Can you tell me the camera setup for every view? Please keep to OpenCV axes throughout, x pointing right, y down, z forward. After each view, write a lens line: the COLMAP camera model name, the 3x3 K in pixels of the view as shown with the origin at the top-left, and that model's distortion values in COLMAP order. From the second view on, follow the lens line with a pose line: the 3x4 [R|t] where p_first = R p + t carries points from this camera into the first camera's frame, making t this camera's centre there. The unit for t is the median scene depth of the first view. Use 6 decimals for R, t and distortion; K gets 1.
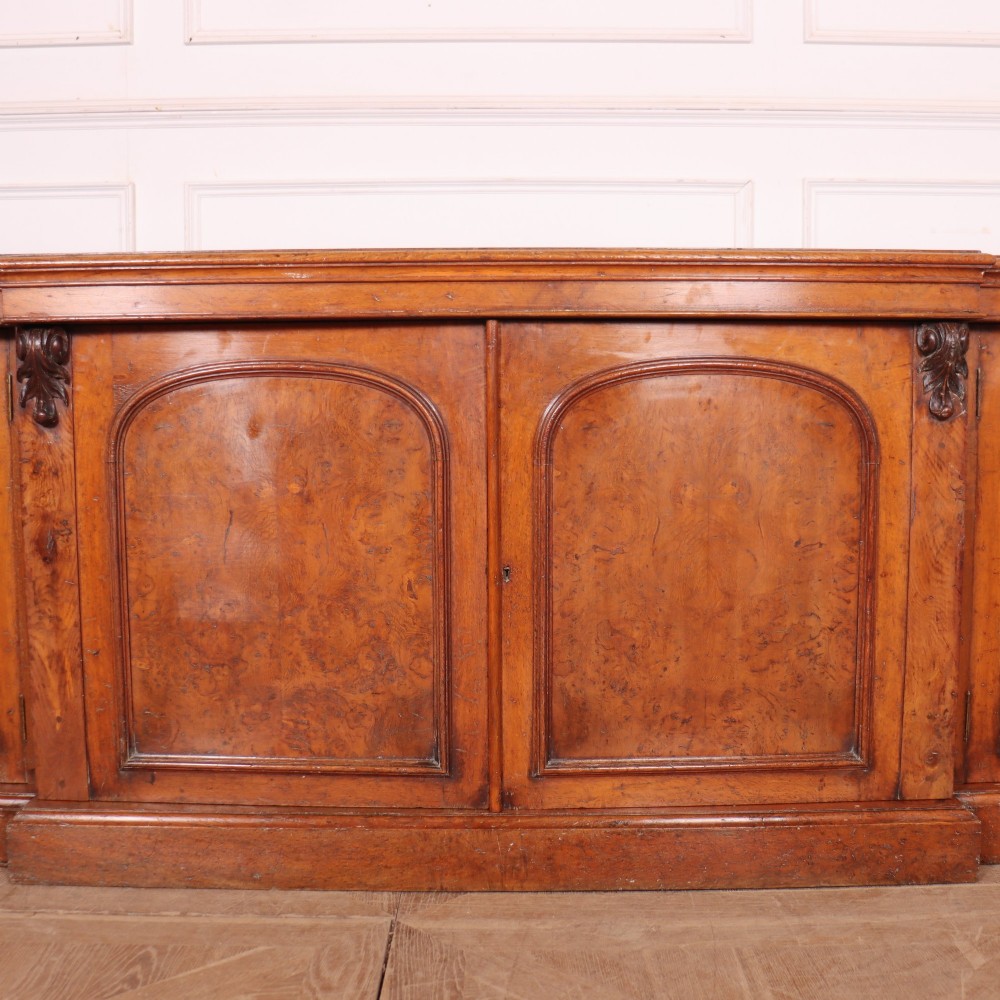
lens RADIAL K [[1575.2, 0, 466.8], [0, 1575.2, 475.8], [0, 0, 1]] dist [-0.077337, 0.000000]
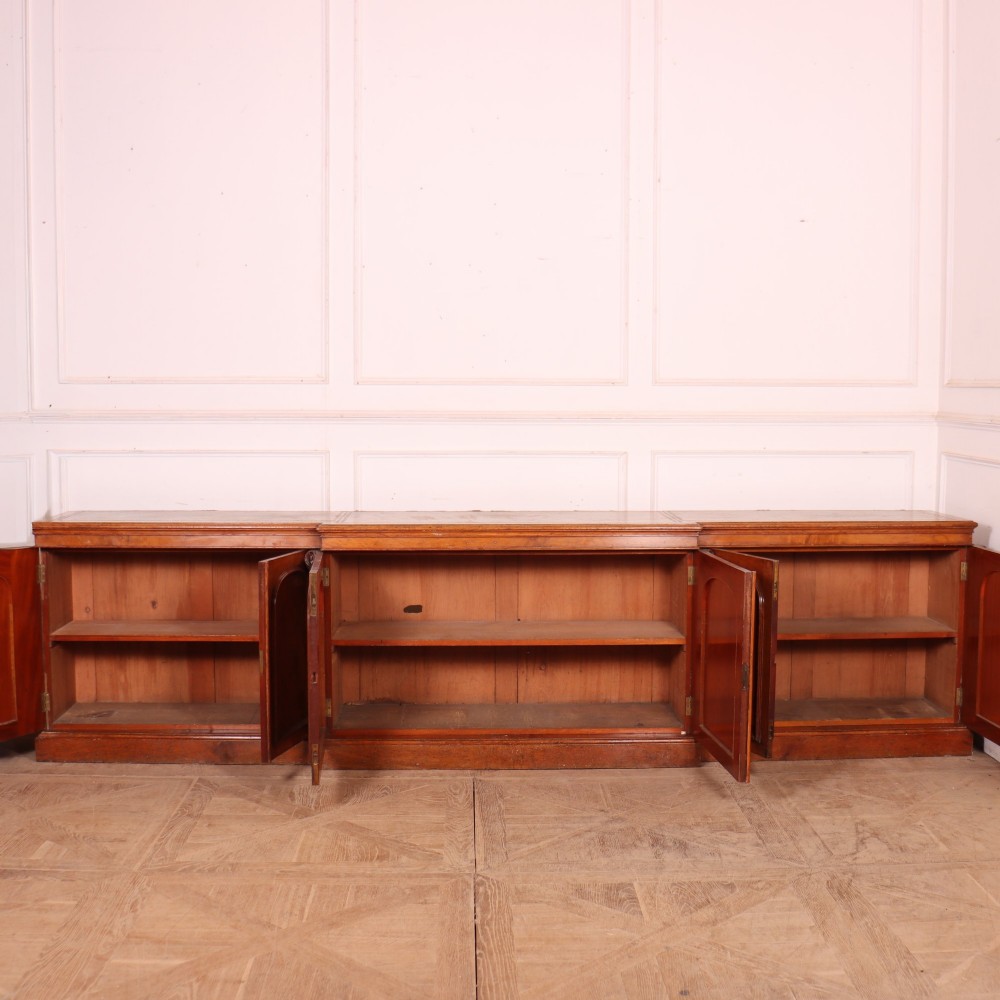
lens RADIAL K [[1575.2, 0, 504.5], [0, 1575.2, 495.9], [0, 0, 1]] dist [-0.077337, 0.000000]
pose [[0.998999, 0.001732, 0.044702, -0.108363], [-0.001475, 0.999982, -0.005773, -0.168533], [-0.044711, 0.005701, 0.998984, -1.576613]]
